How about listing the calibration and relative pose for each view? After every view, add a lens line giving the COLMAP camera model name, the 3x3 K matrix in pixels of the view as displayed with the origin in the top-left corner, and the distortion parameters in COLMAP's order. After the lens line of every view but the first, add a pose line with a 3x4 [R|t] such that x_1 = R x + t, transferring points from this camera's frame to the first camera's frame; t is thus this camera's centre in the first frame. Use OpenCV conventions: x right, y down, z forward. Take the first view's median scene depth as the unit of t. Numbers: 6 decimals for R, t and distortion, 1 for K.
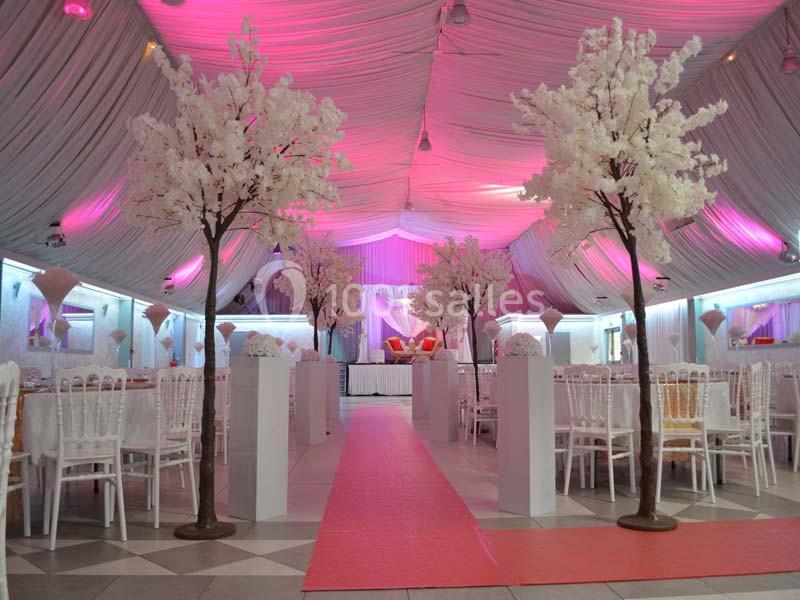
lens RADIAL K [[638.9, 0, 400.0], [0, 638.9, 300.0], [0, 0, 1]] dist [-0.104955, 0.059167]
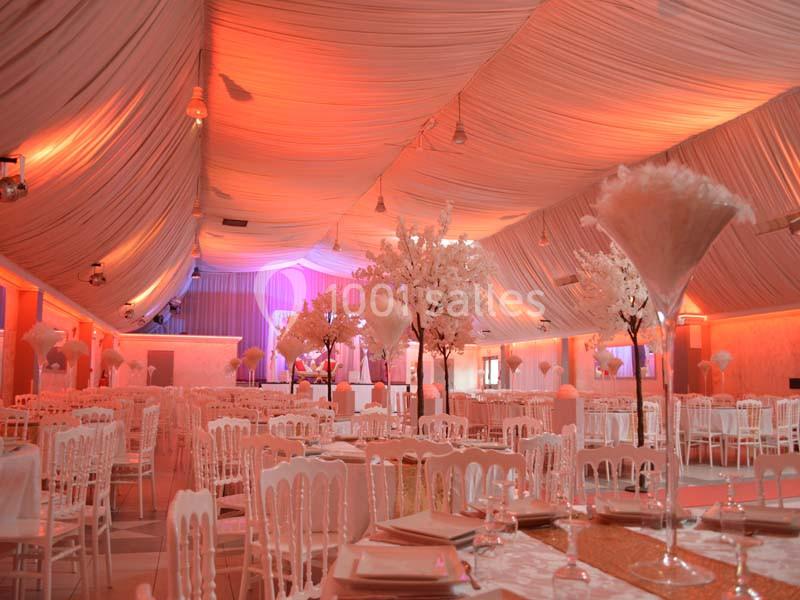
lens RADIAL K [[638.9, 0, 400.0], [0, 638.9, 300.0], [0, 0, 1]] dist [-0.104955, 0.059167]
pose [[0.966478, 0.047269, 0.252360, -0.189015], [-0.041696, 0.998755, -0.027390, -0.030444], [-0.253340, 0.015950, 0.967246, -0.156841]]
